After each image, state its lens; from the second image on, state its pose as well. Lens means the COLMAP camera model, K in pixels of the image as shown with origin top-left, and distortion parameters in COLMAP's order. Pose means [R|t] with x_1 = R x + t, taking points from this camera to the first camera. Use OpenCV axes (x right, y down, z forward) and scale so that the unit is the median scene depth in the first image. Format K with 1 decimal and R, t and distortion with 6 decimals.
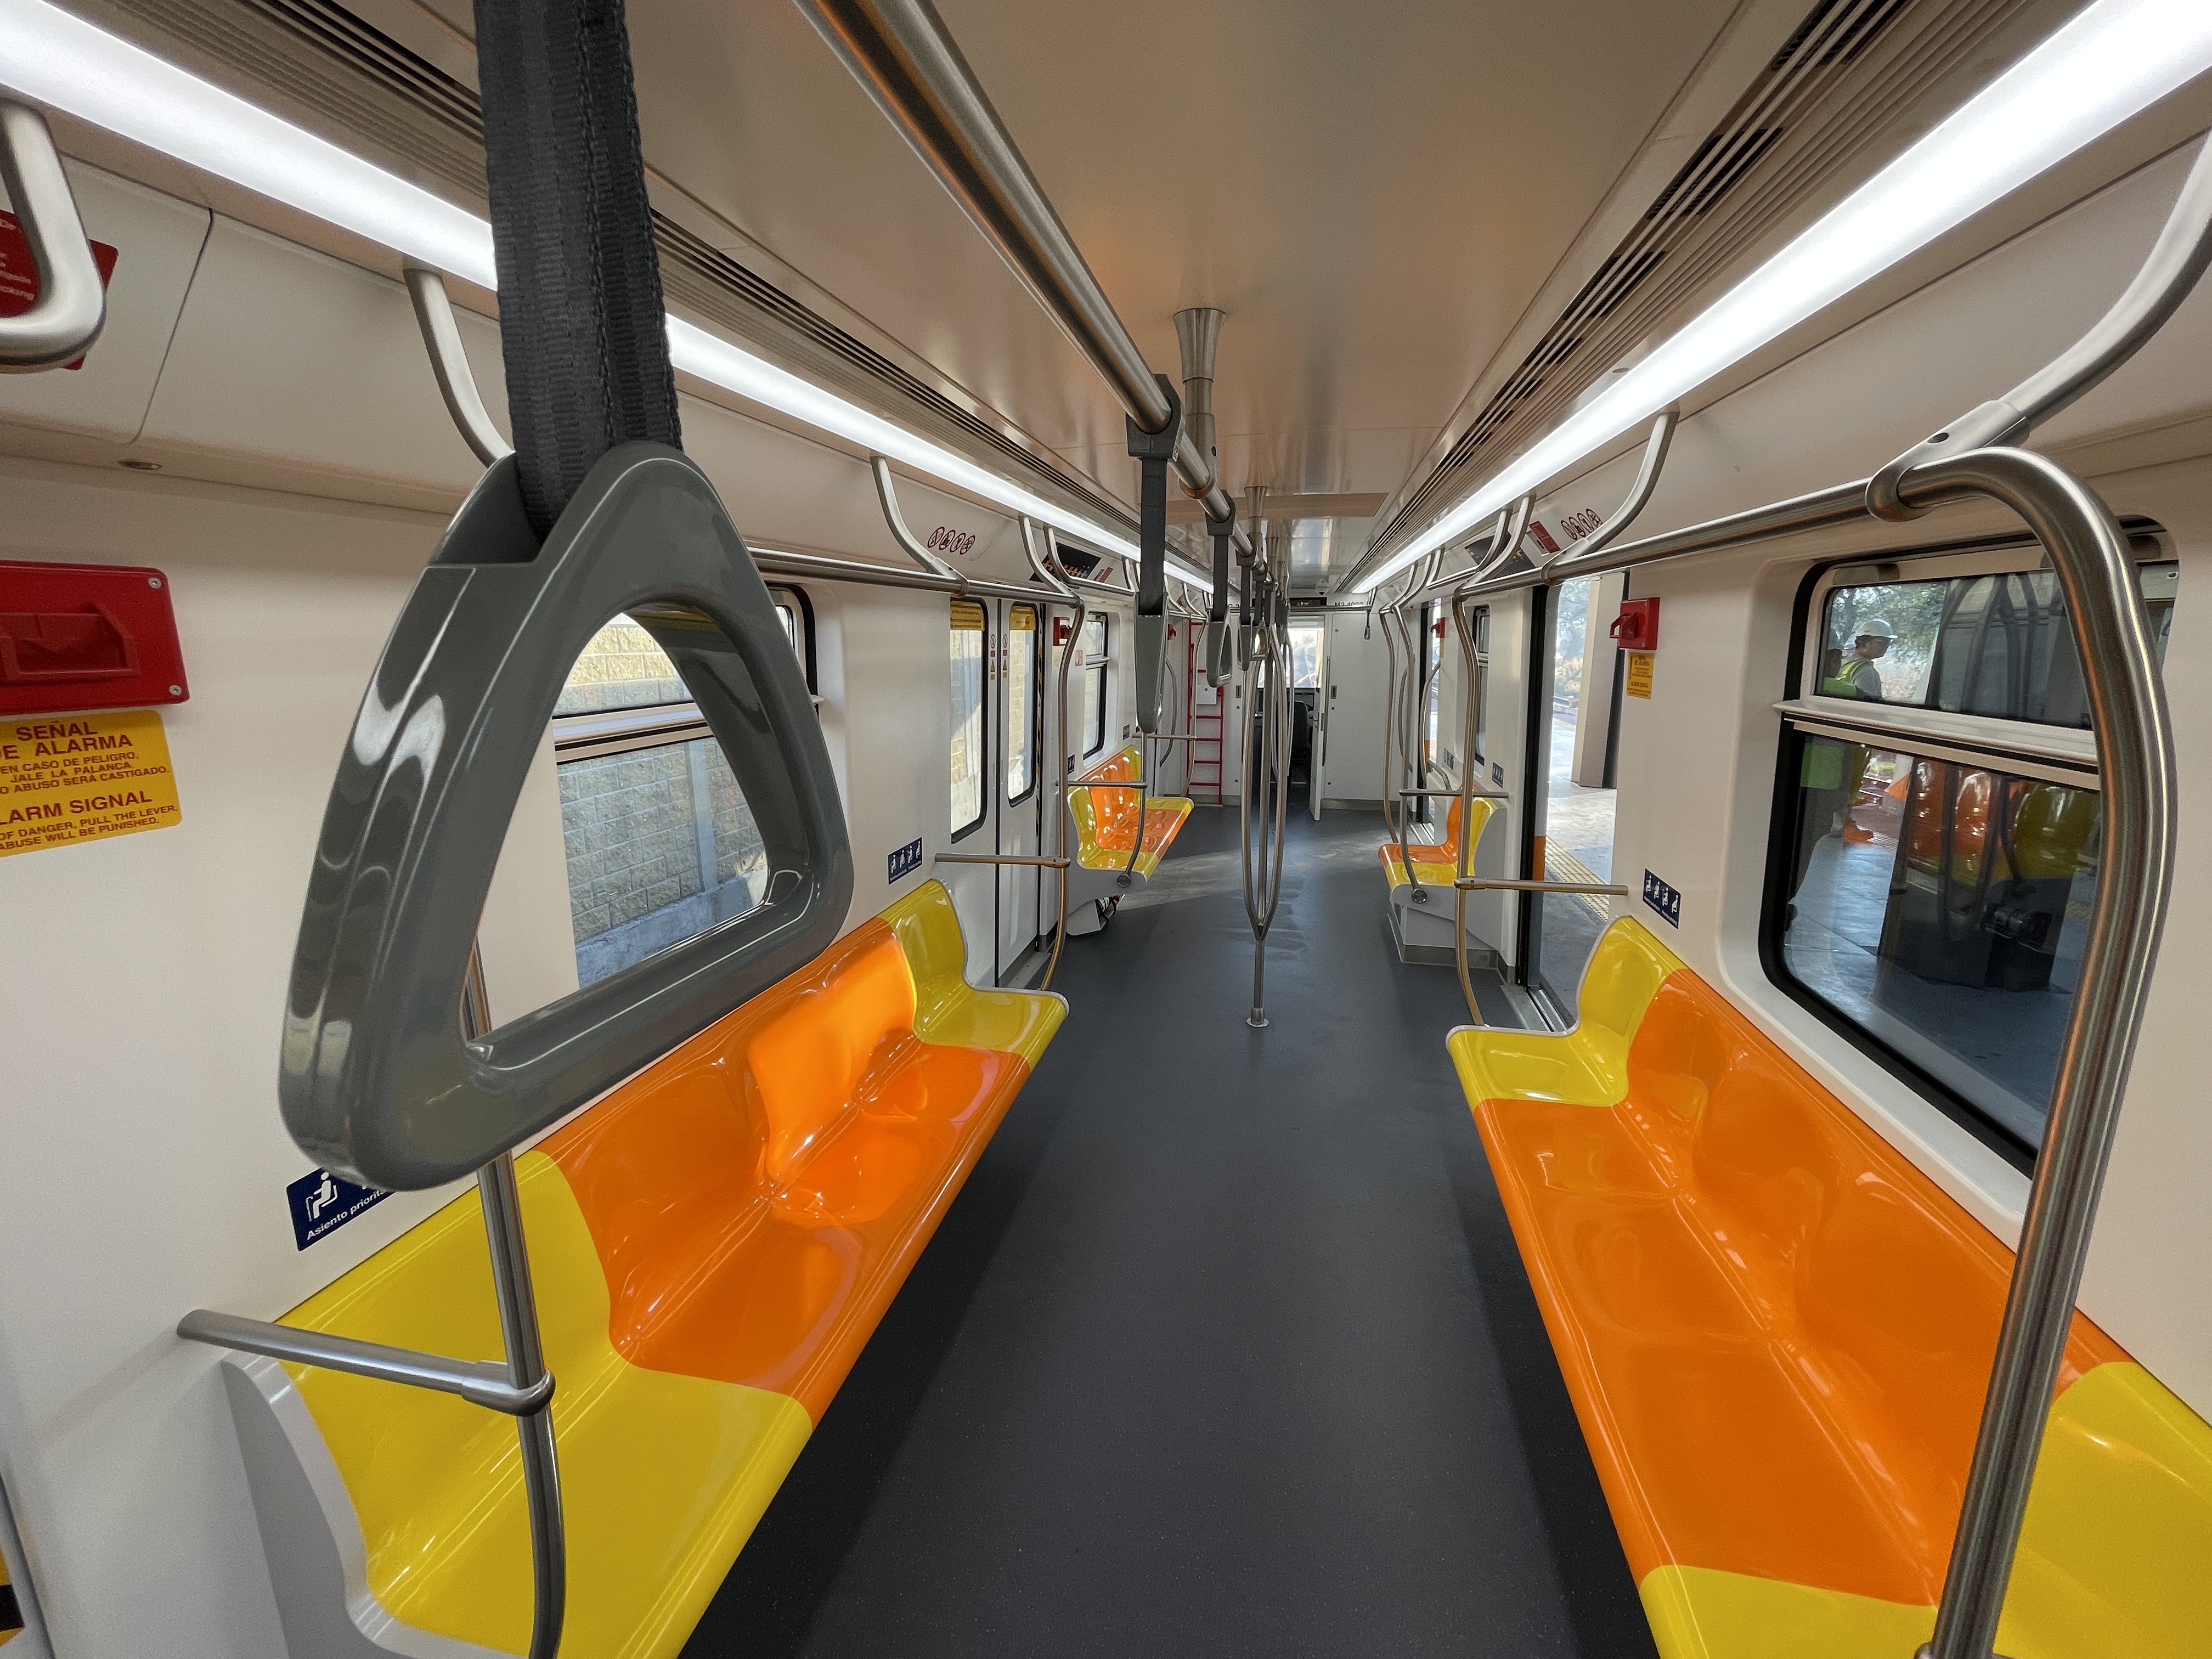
lens RADIAL K [[895.9, 0, 1100.4], [0, 895.9, 817.7], [0, 0, 1]] dist [-0.010413, 0.000154]
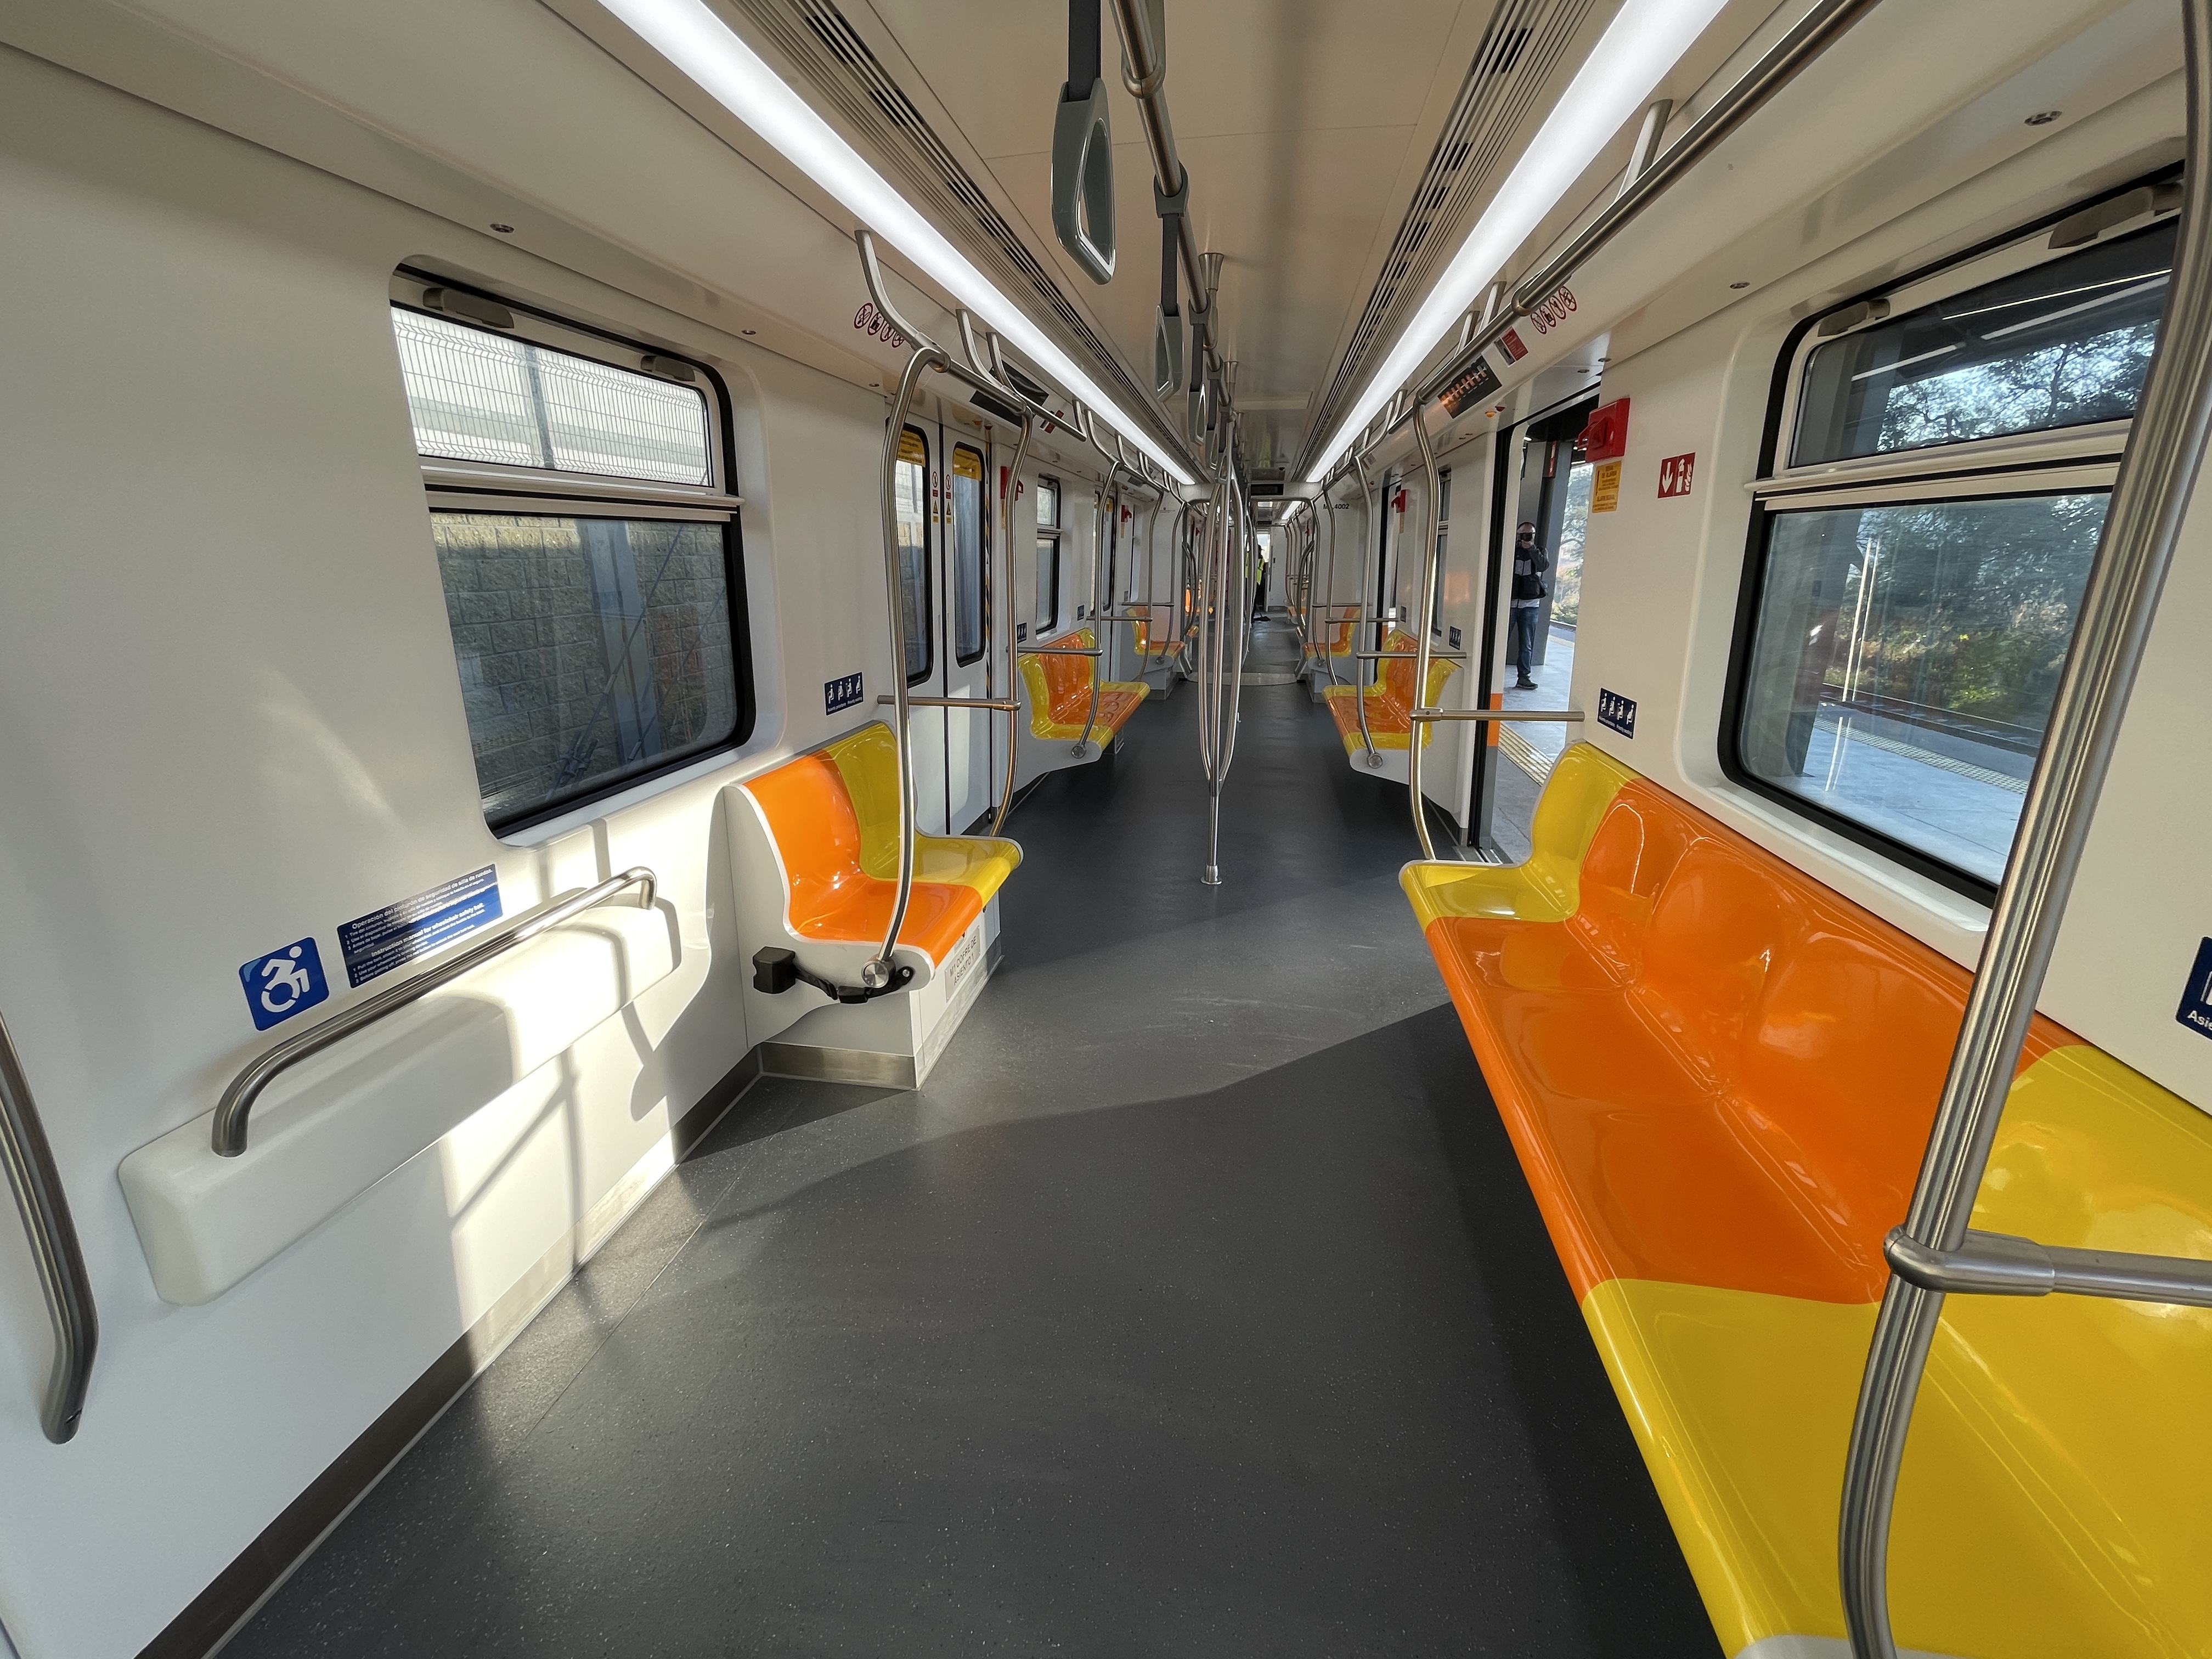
lens RADIAL K [[896.0, 0, 1104.4], [0, 896.0, 816.8], [0, 0, 1]] dist [0.001253, 0.000834]
pose [[0.998745, -0.010281, 0.049020, 0.008399], [0.006143, 0.996461, 0.083834, 0.078416], [-0.049709, -0.083428, 0.995273, 0.020461]]
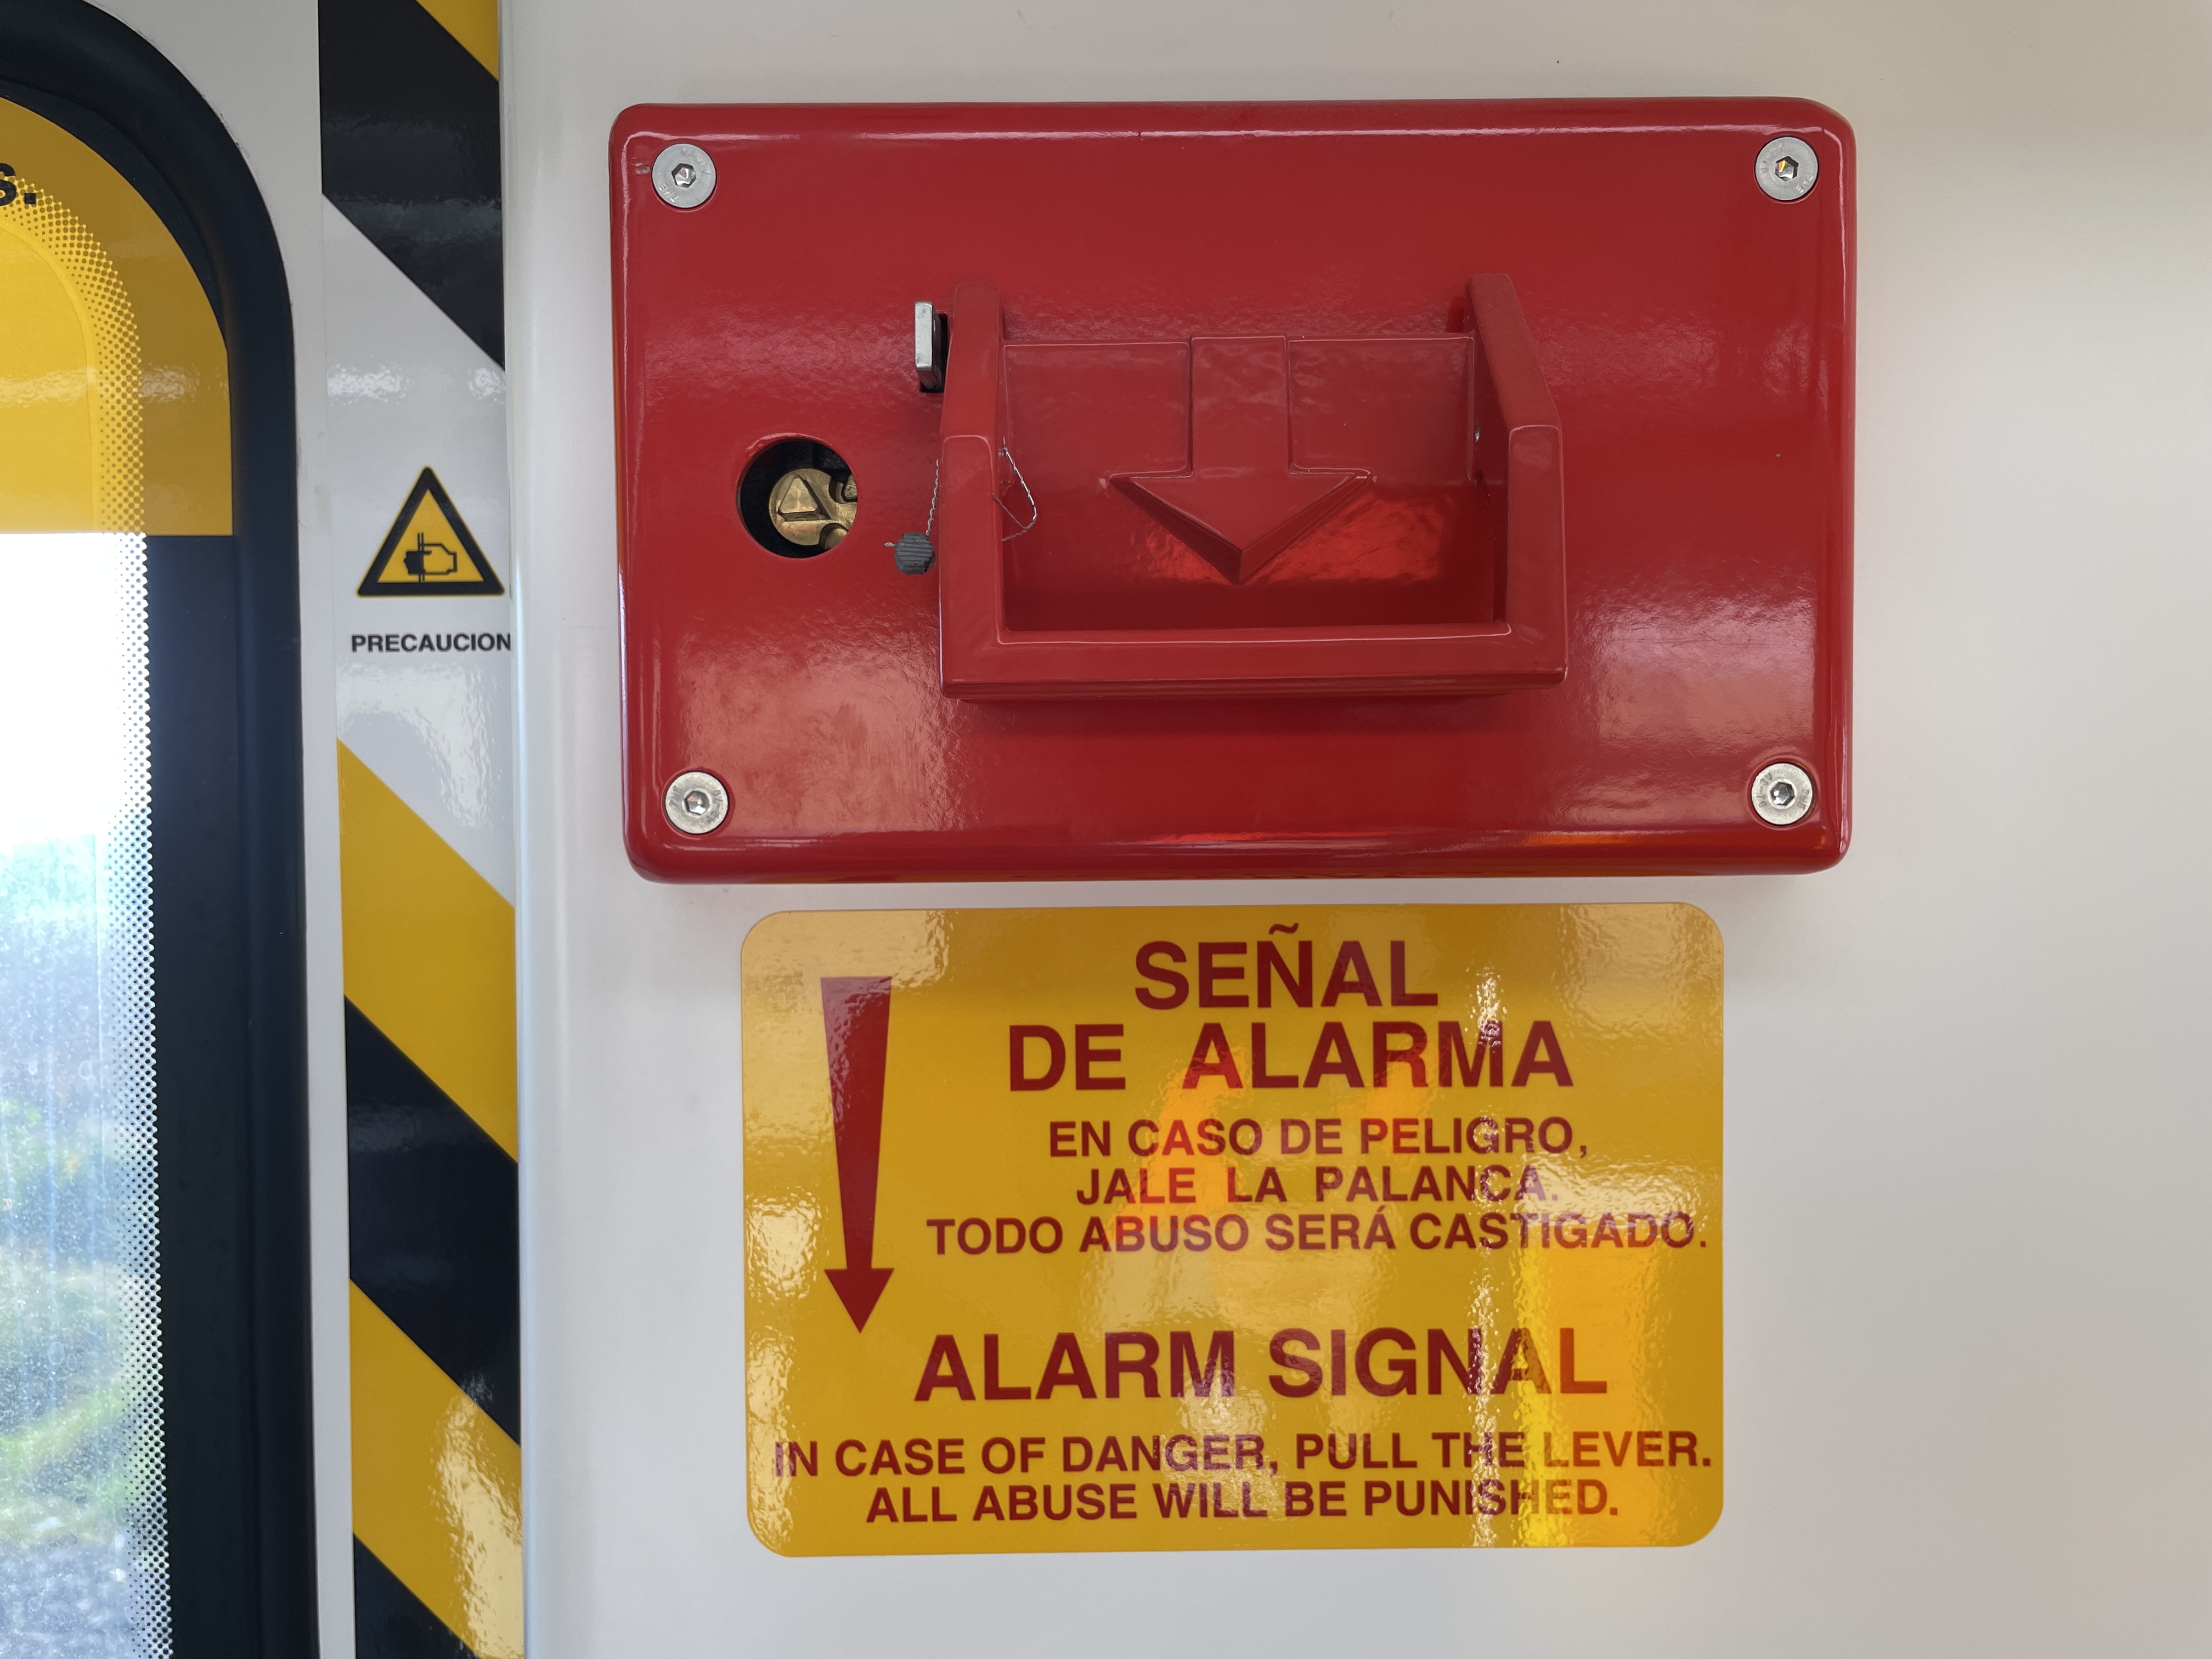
lens RADIAL K [[1639.8, 0, 1171.2], [0, 1639.8, 774.6], [0, 0, 1]] dist [0.063213, -0.130211]
pose [[0.210732, 0.010355, -0.977489, -0.195803], [-0.190993, 0.981109, -0.030782, -0.029792], [0.958704, 0.193180, 0.208729, 0.210858]]
